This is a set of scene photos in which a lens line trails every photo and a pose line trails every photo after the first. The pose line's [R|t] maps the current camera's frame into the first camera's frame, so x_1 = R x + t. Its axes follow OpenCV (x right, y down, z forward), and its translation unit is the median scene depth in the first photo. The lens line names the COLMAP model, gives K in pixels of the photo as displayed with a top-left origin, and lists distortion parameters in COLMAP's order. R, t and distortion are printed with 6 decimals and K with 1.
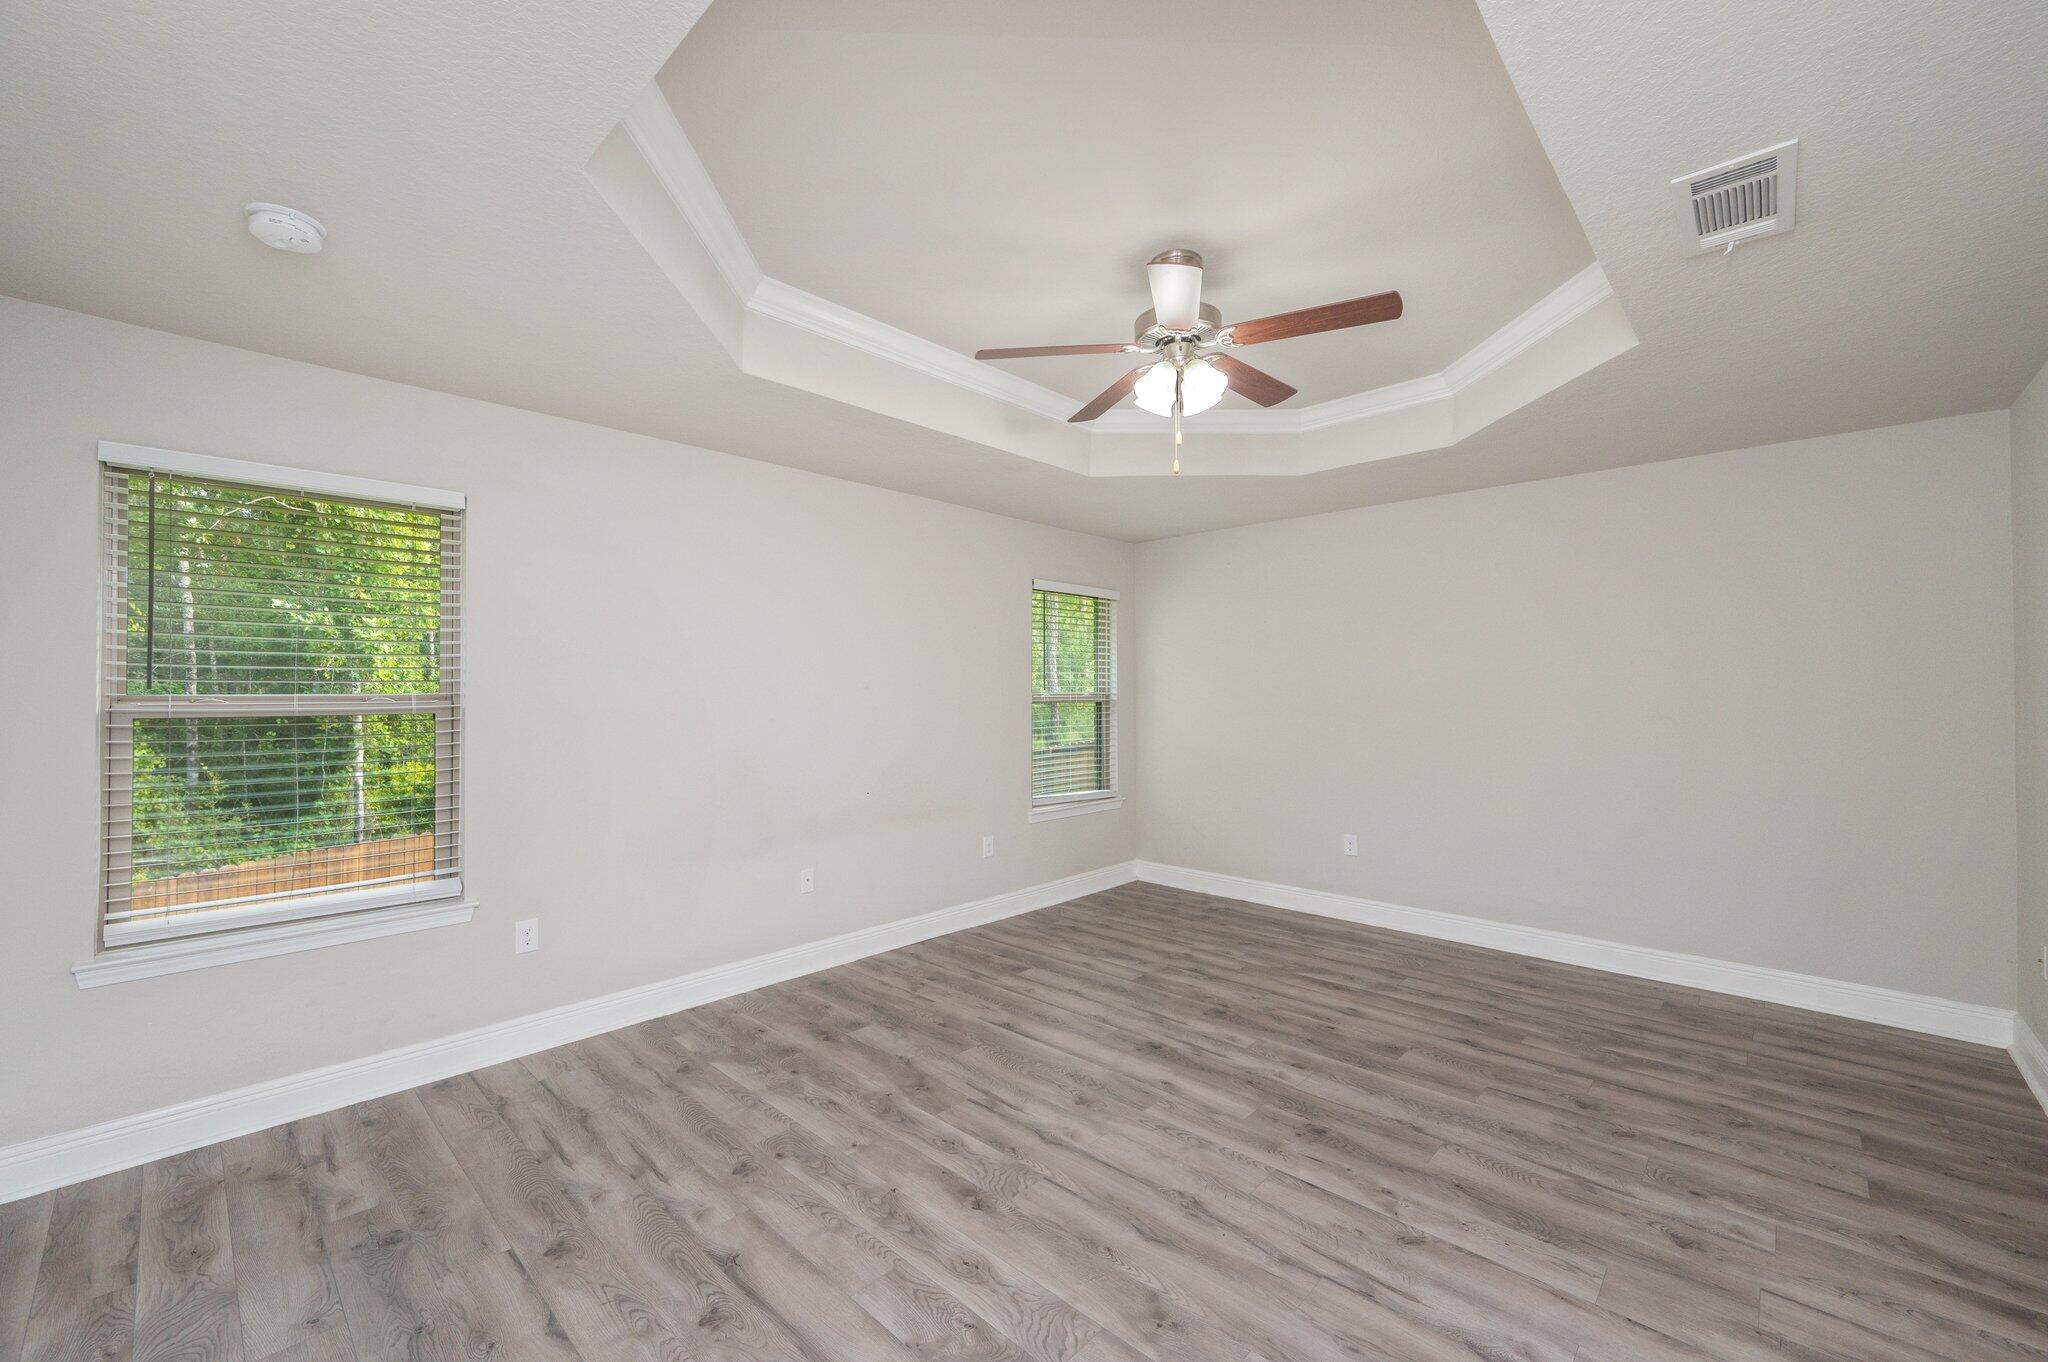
lens RADIAL K [[809.7, 0, 1022.0], [0, 809.7, 674.8], [0, 0, 1]] dist [-0.002574, -0.000108]
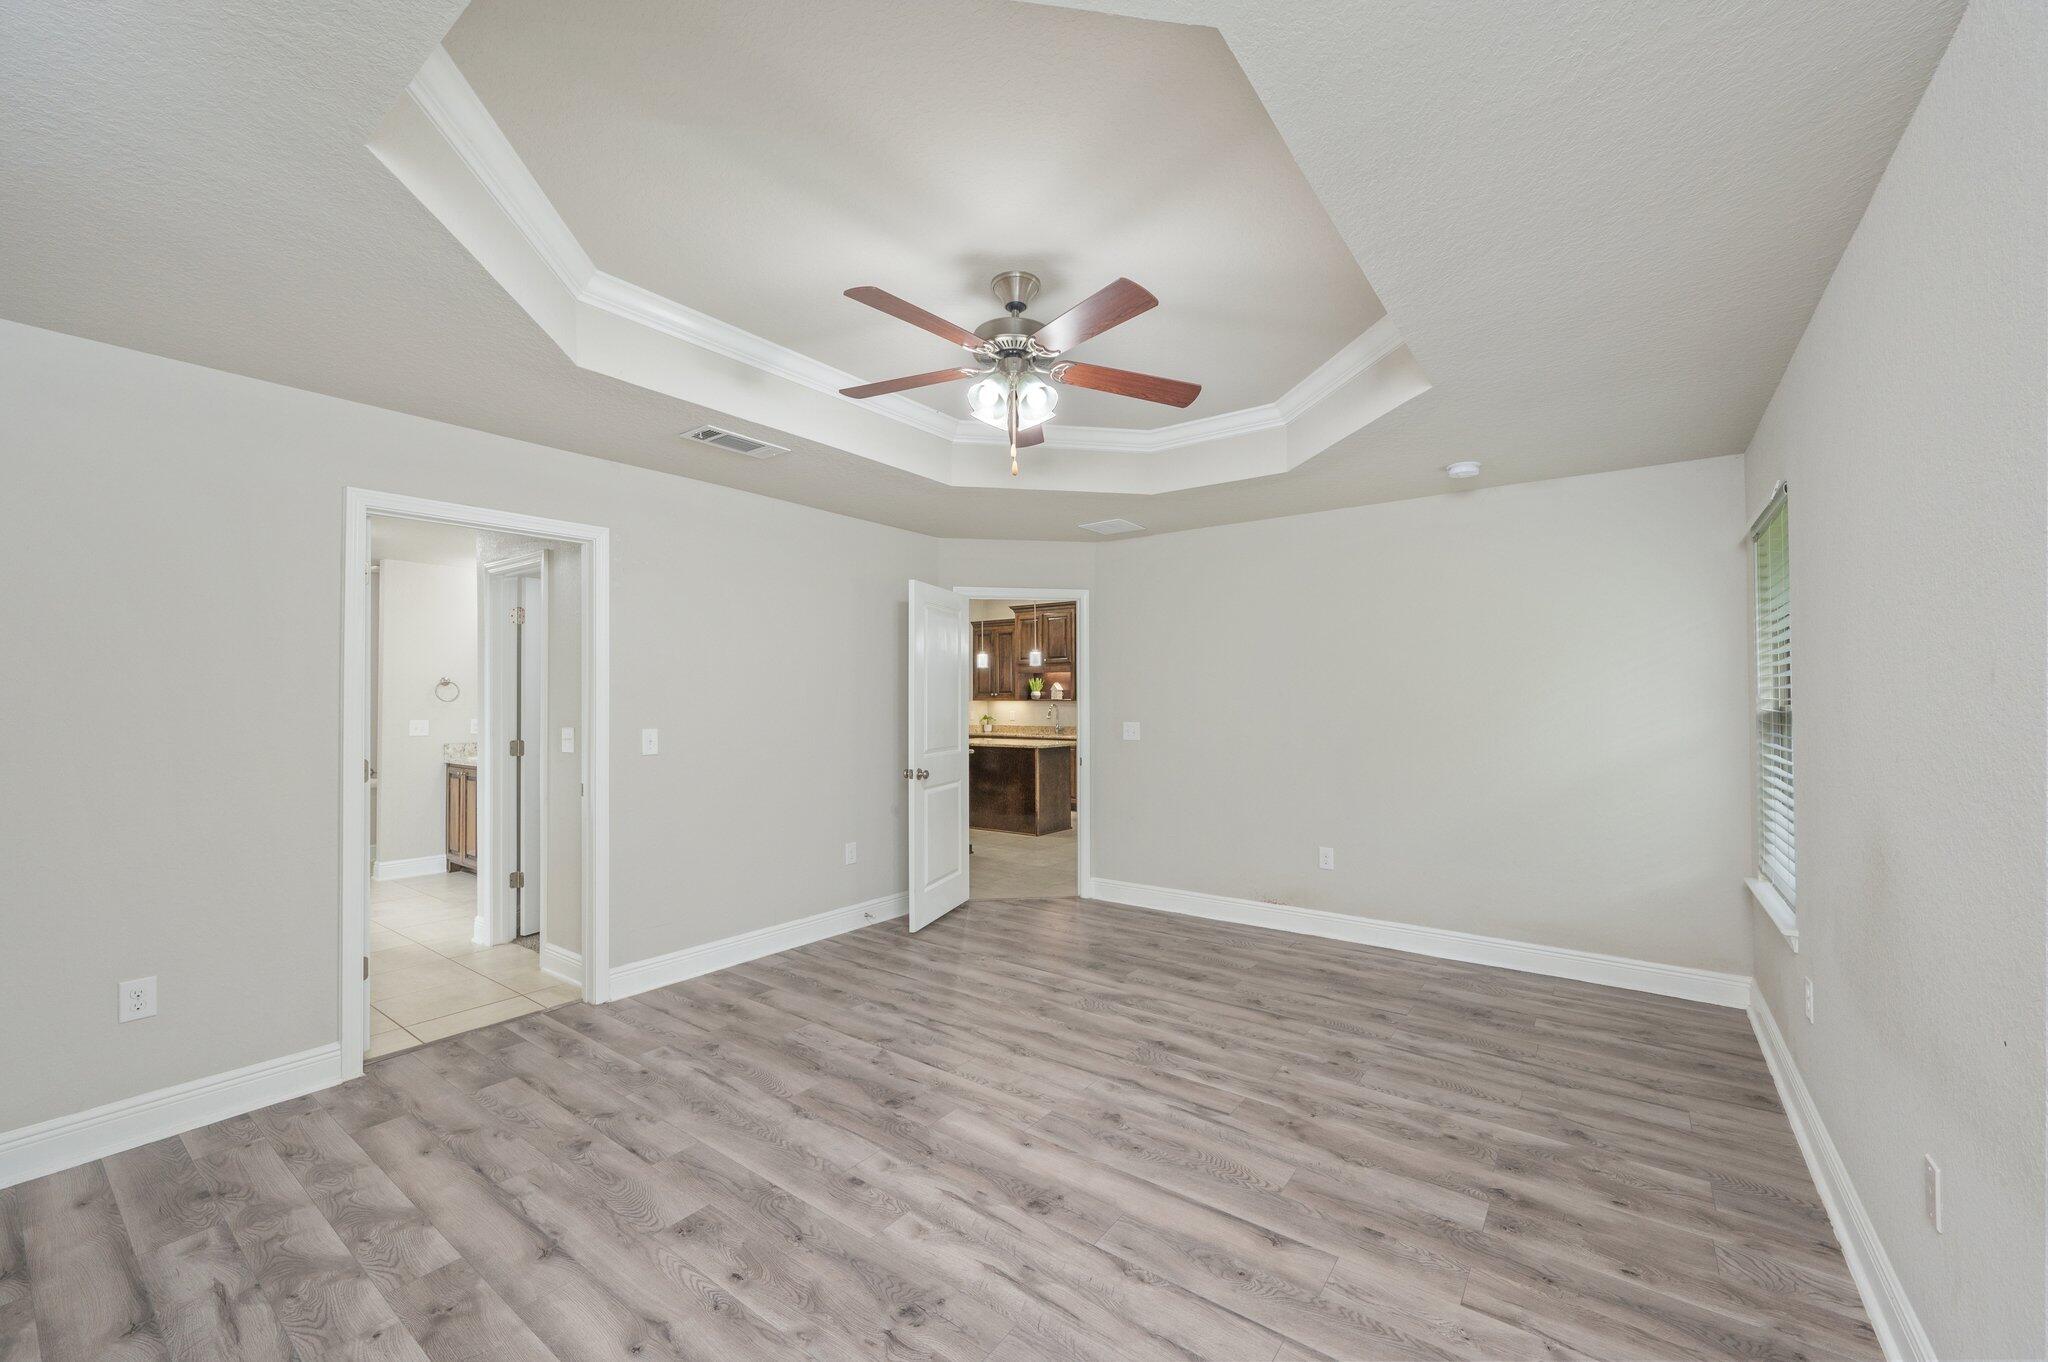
lens RADIAL K [[809.7, 0, 1022.0], [0, 809.7, 686.8], [0, 0, 1]] dist [-0.002574, -0.000108]
pose [[-0.992141, 0.001191, -0.125116, 0.310771], [0.005879, 0.999294, -0.037107, 0.044379], [0.124983, -0.037551, -0.991448, 2.005423]]
